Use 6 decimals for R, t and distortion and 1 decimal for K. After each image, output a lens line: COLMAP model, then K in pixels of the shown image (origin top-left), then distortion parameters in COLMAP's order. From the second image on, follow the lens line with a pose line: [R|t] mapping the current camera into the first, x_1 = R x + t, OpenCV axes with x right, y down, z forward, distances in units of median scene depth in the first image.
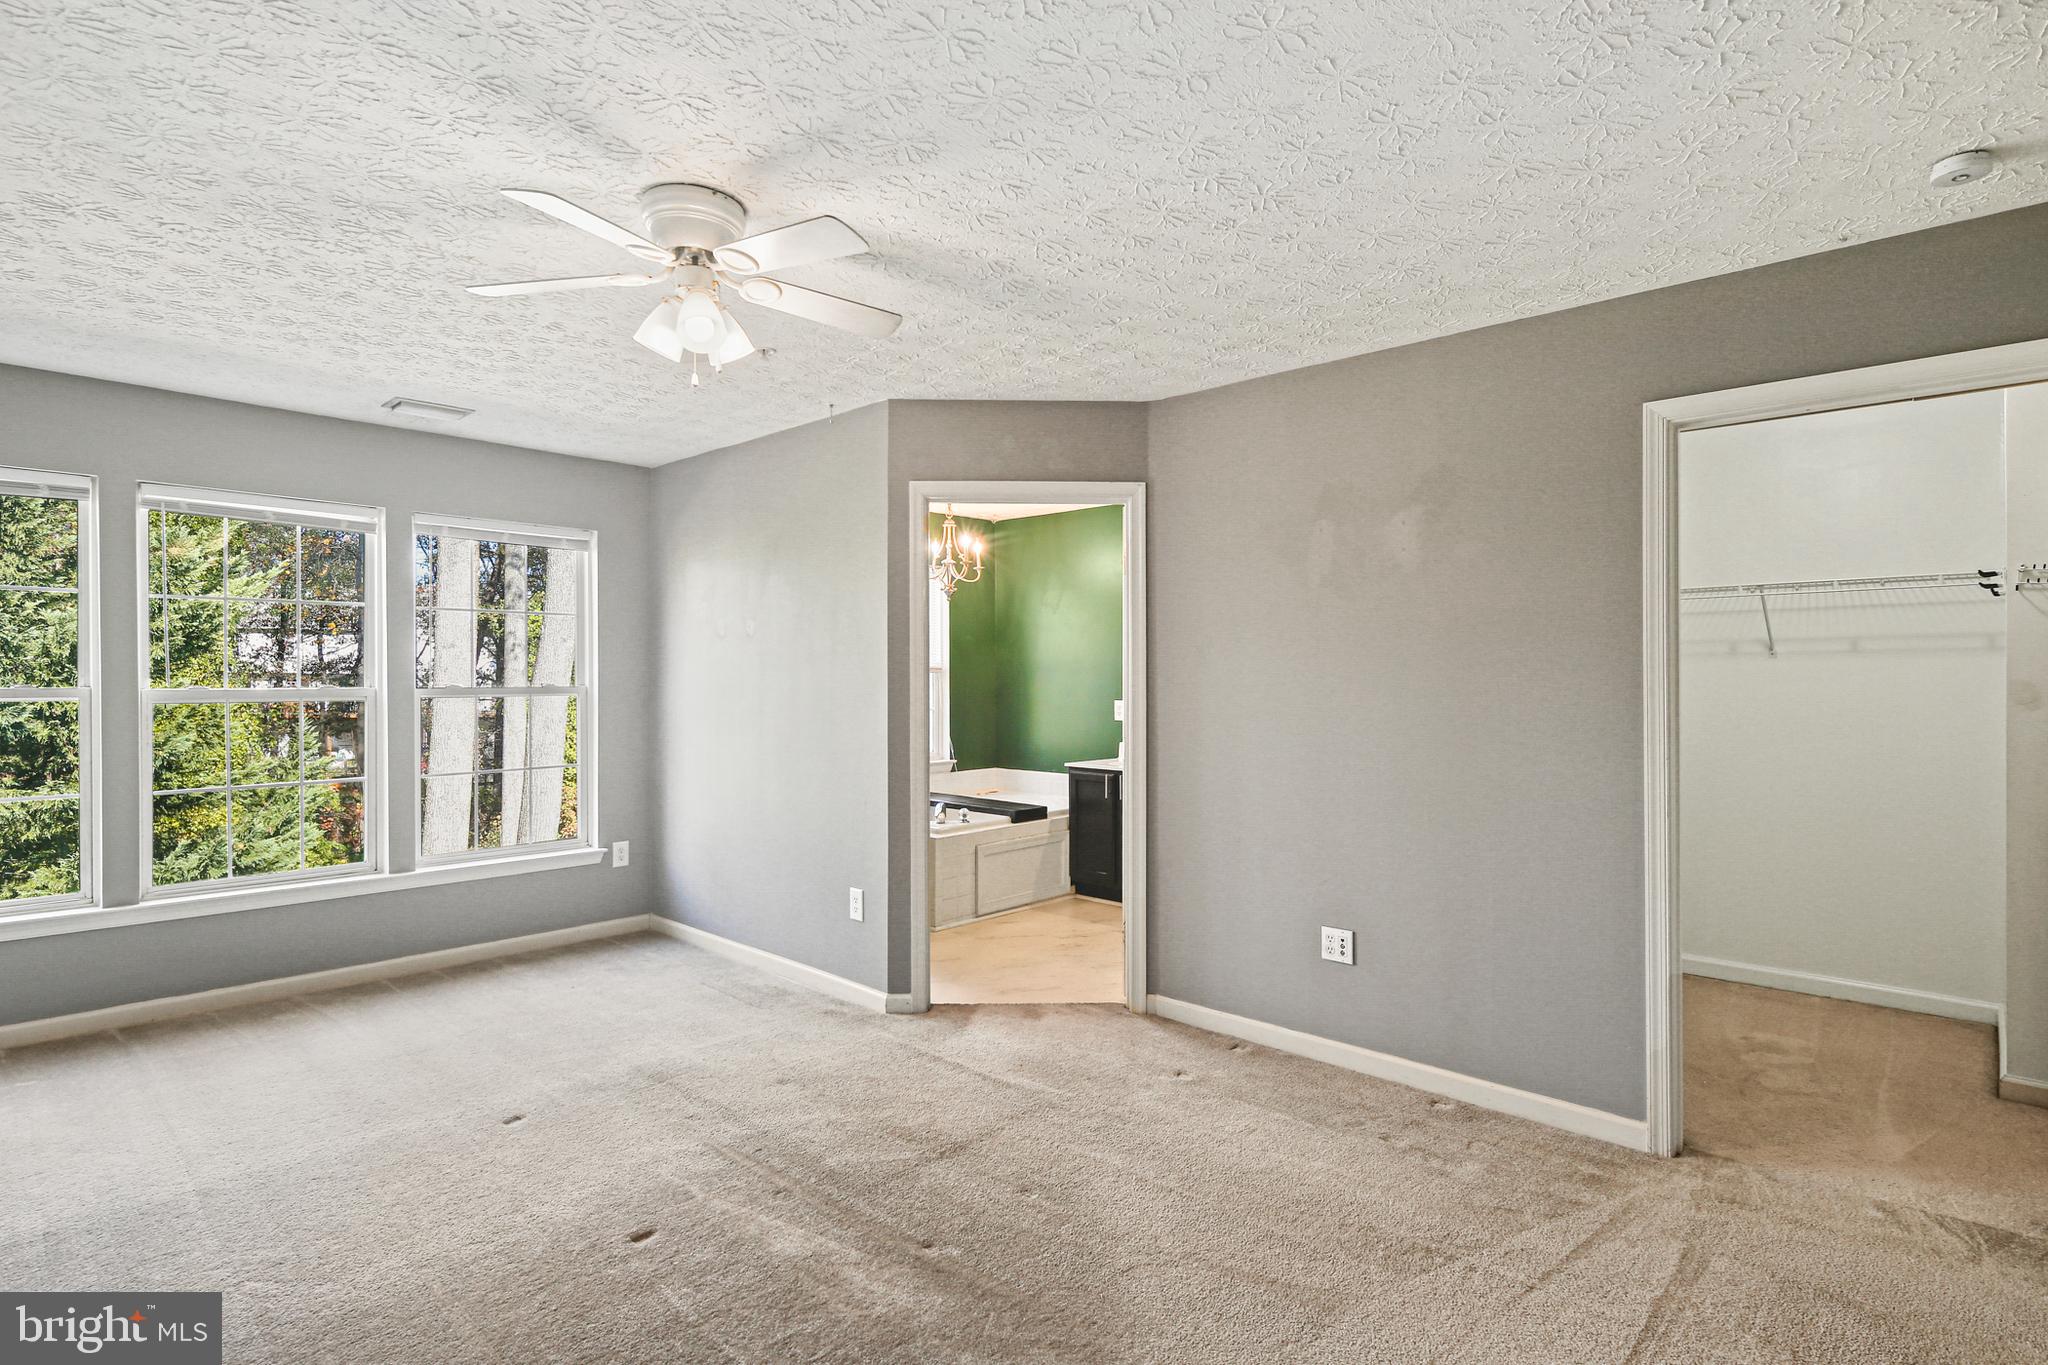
lens RADIAL K [[1000.6, 0, 1032.2], [0, 1000.6, 680.1], [0, 0, 1]] dist [0.001110, -0.000687]
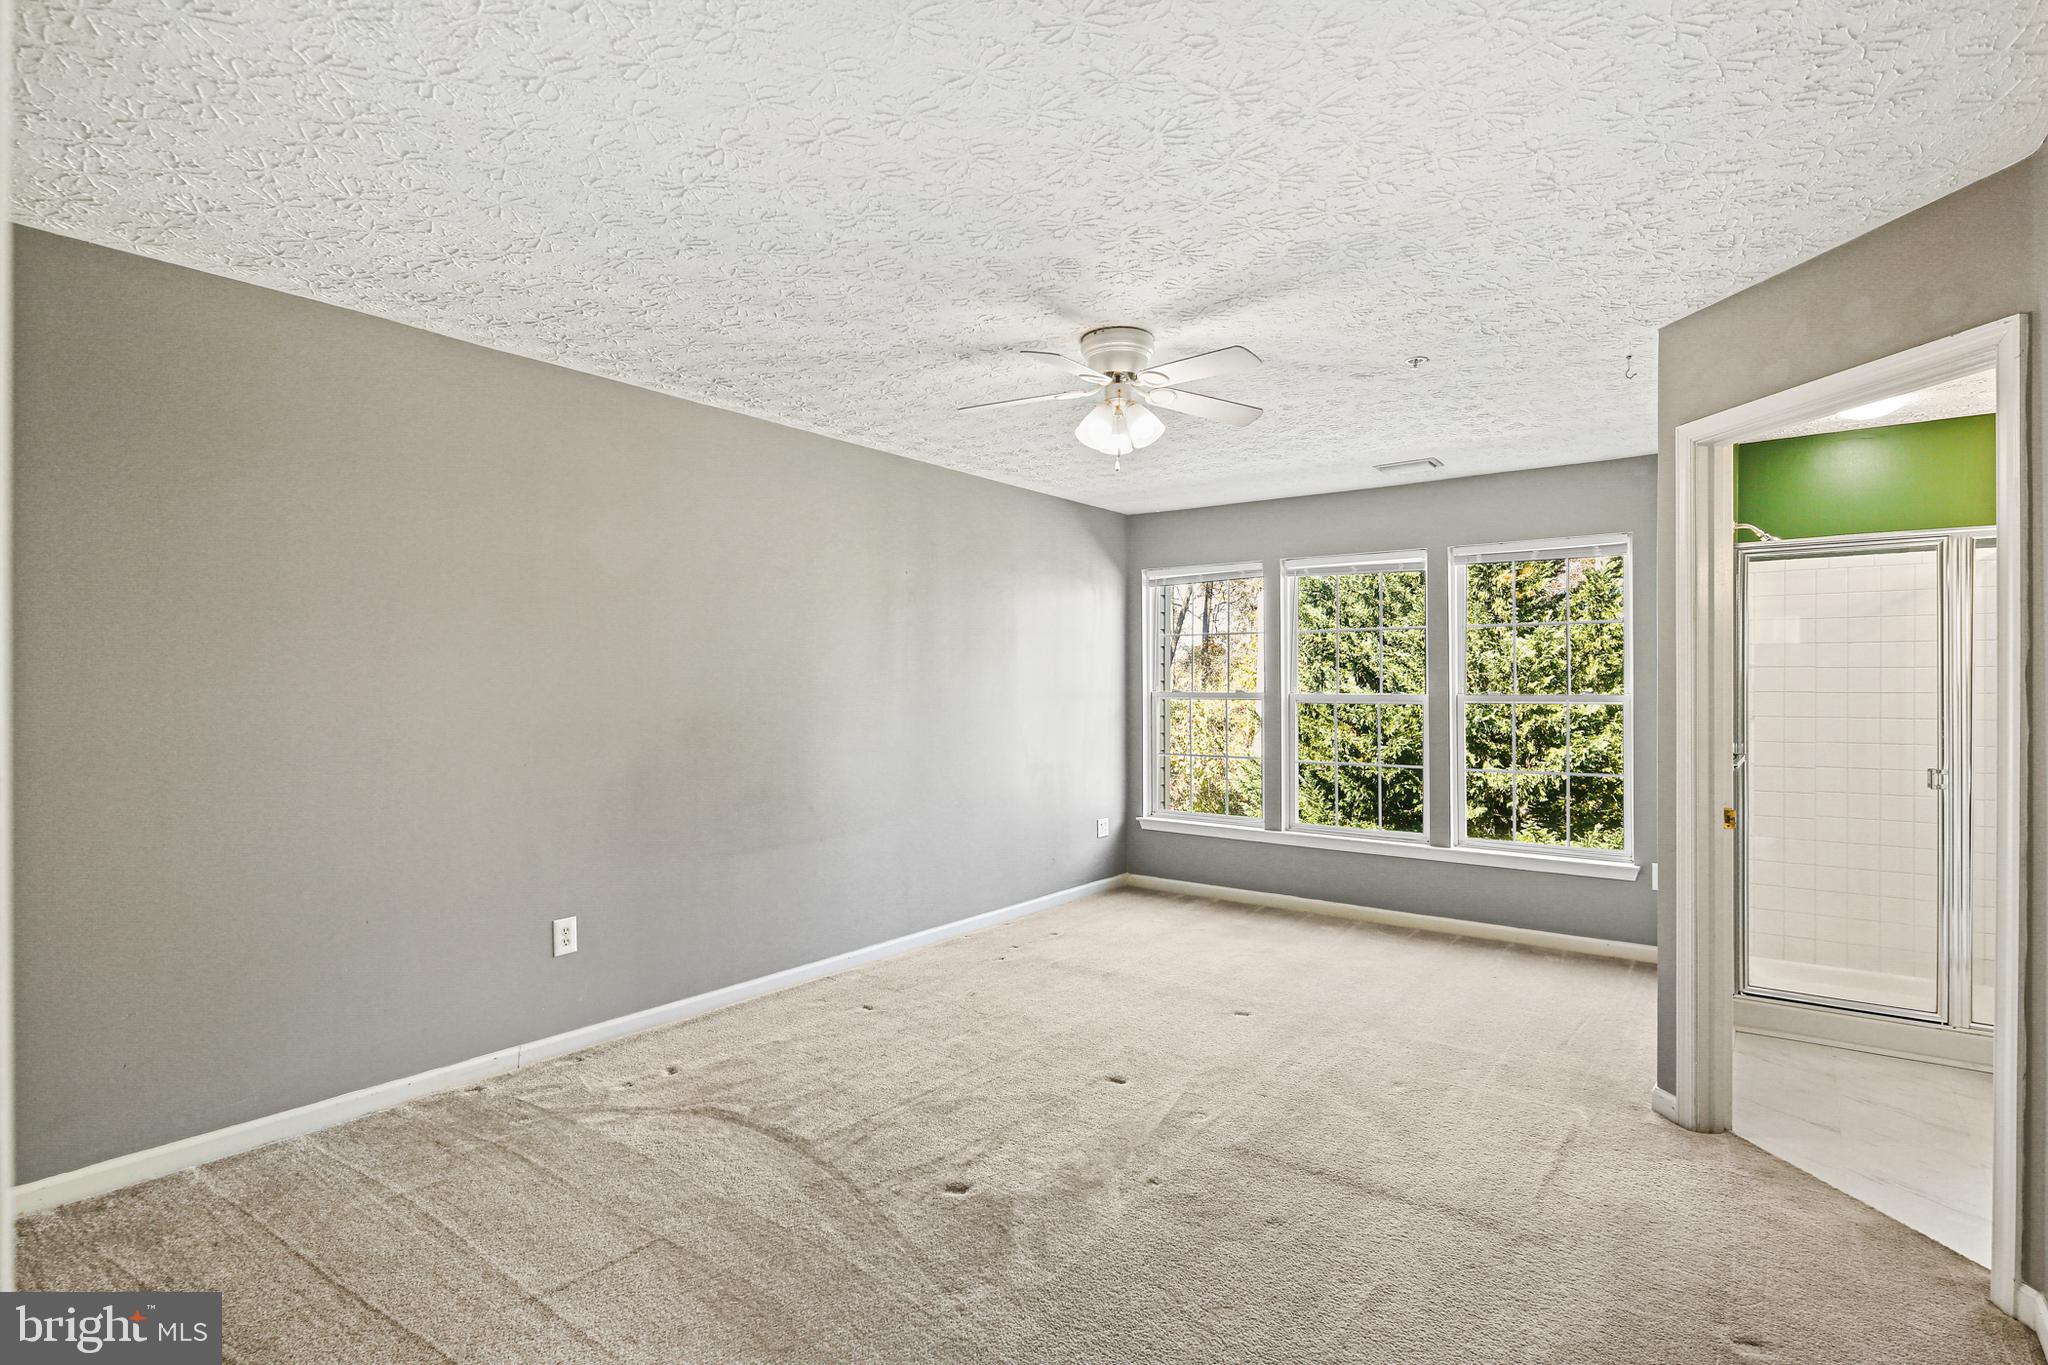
lens RADIAL K [[1000.6, 0, 1032.2], [0, 1000.6, 680.1], [0, 0, 1]] dist [0.001110, -0.000687]
pose [[0.113684, -0.007912, -0.993485, 0.679433], [-0.004032, 0.999956, -0.008425, 0.004270], [0.993509, 0.004964, 0.113648, 0.492008]]
